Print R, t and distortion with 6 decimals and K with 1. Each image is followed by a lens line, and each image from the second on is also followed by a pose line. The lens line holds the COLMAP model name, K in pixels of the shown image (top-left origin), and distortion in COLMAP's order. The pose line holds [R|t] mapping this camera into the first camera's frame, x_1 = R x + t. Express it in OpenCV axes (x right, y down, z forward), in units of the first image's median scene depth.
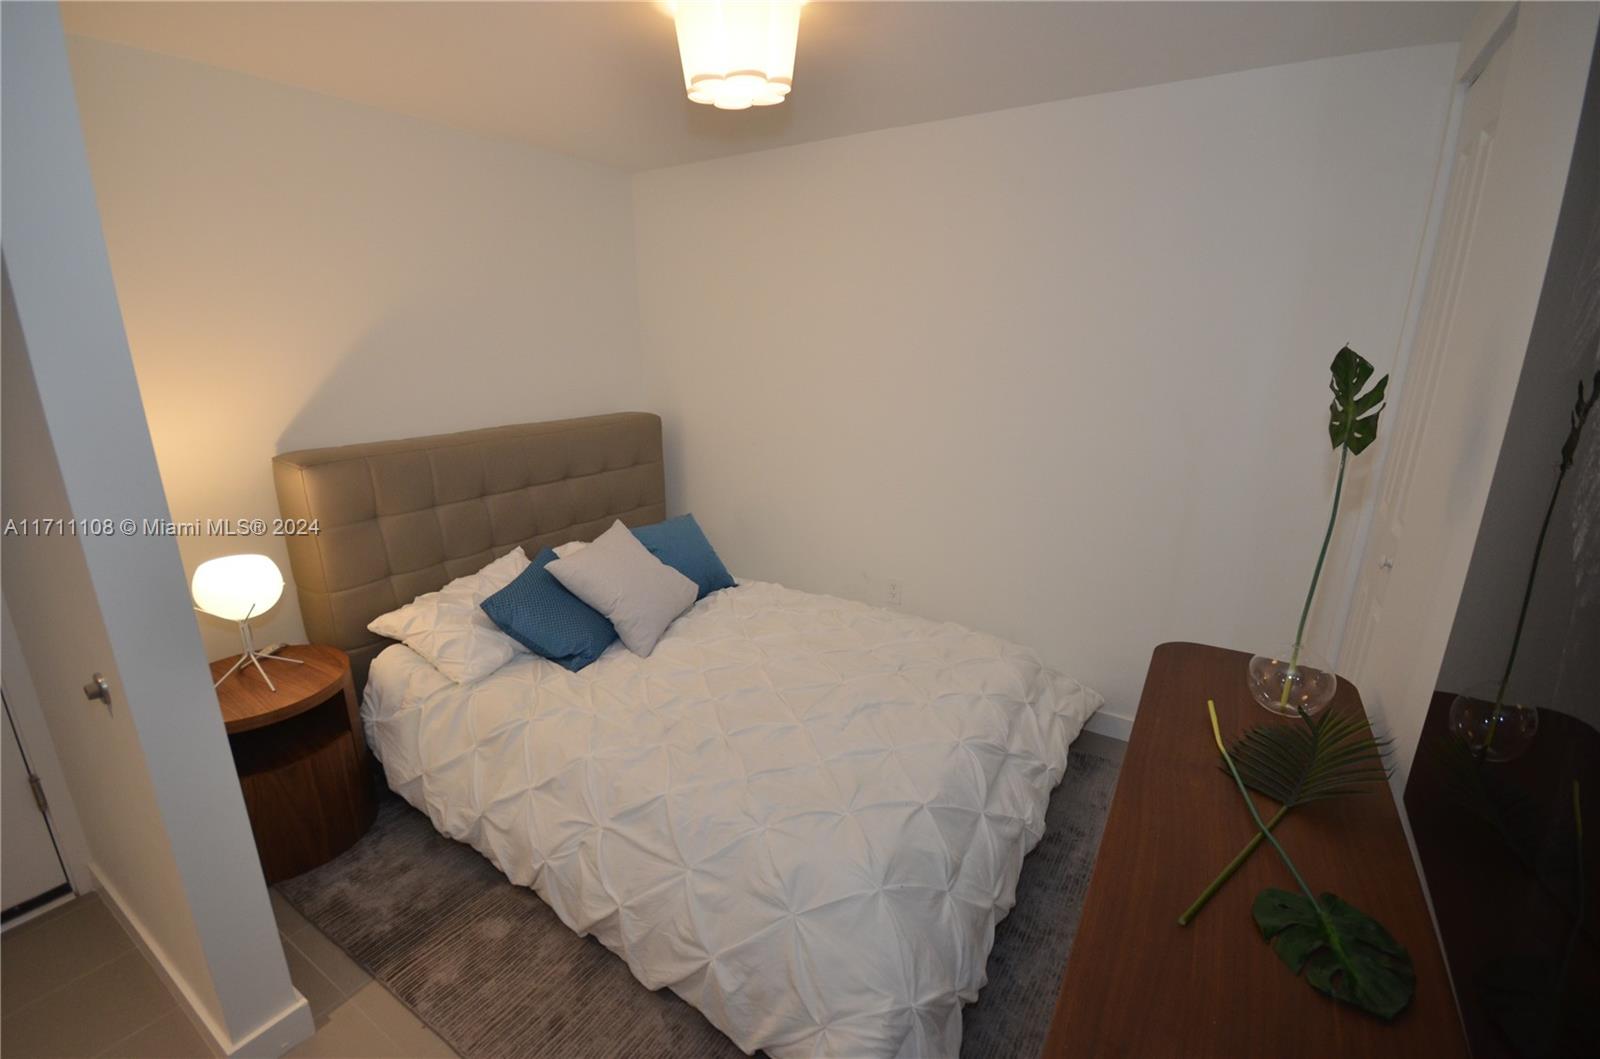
lens RADIAL K [[703.1, 0, 783.8], [0, 703.1, 541.8], [0, 0, 1]] dist [0.000768, -0.000677]
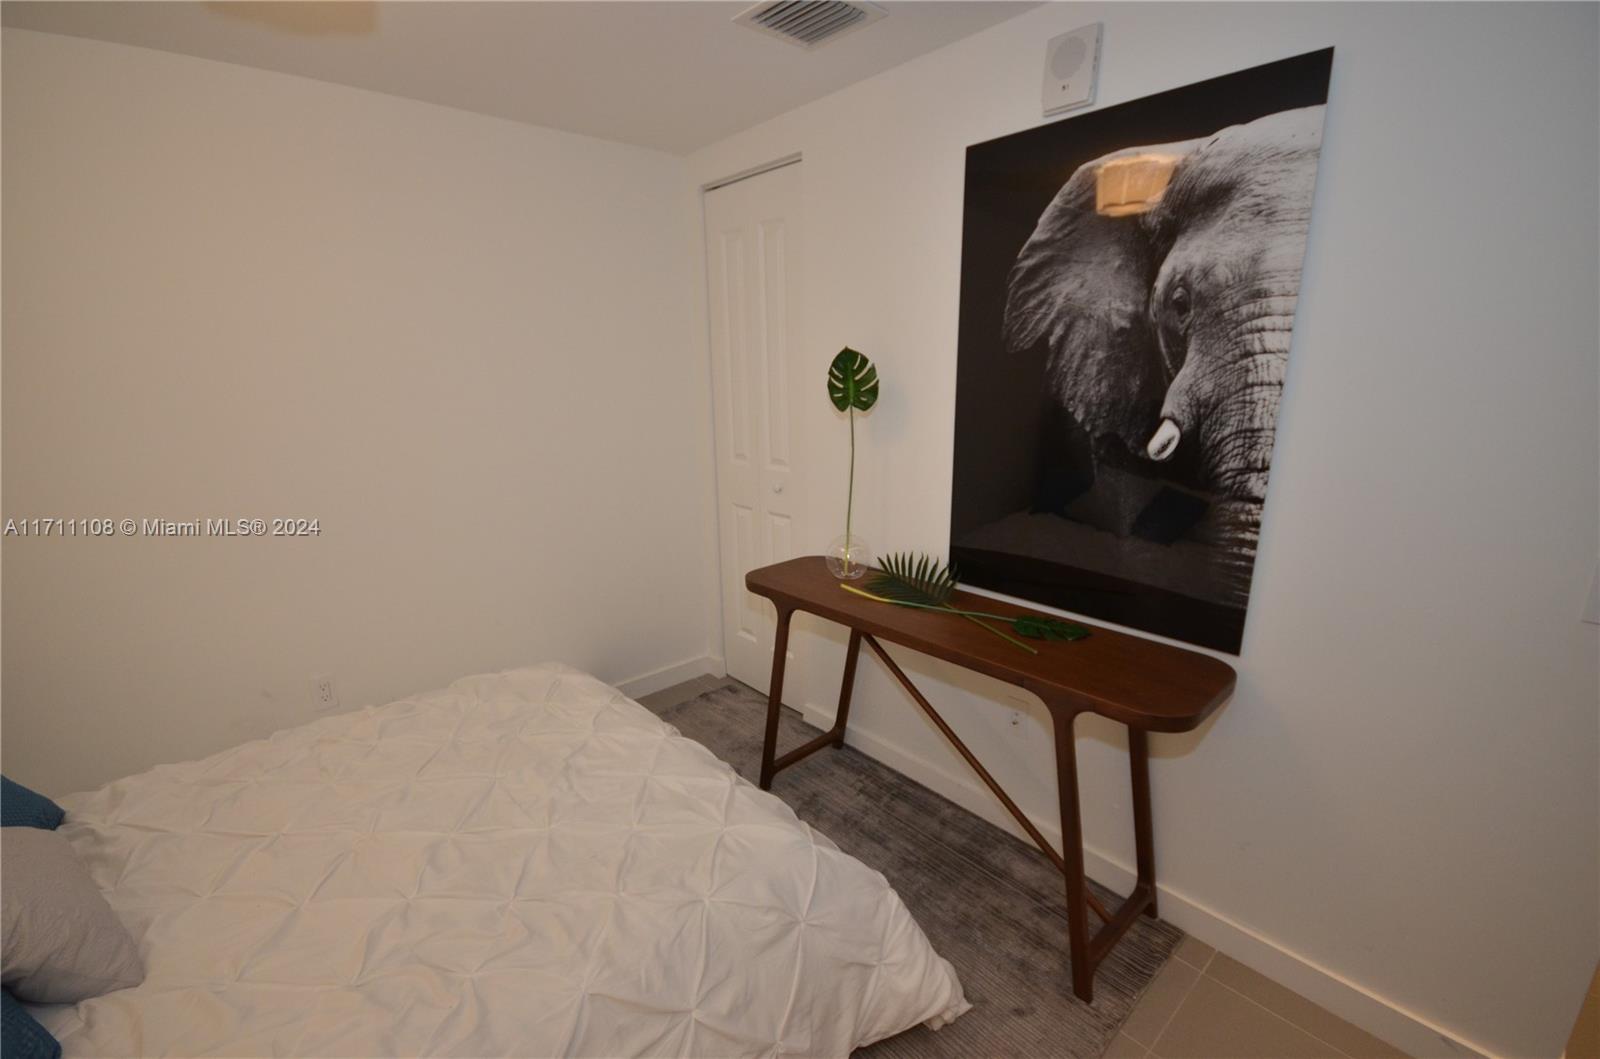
lens RADIAL K [[703.1, 0, 783.8], [0, 703.1, 541.8], [0, 0, 1]] dist [0.000768, -0.000677]
pose [[0.258050, -0.243064, 0.935056, -0.861788], [0.281646, 0.944723, 0.167850, -0.153563], [-0.924168, 0.220041, 0.312244, 0.669087]]
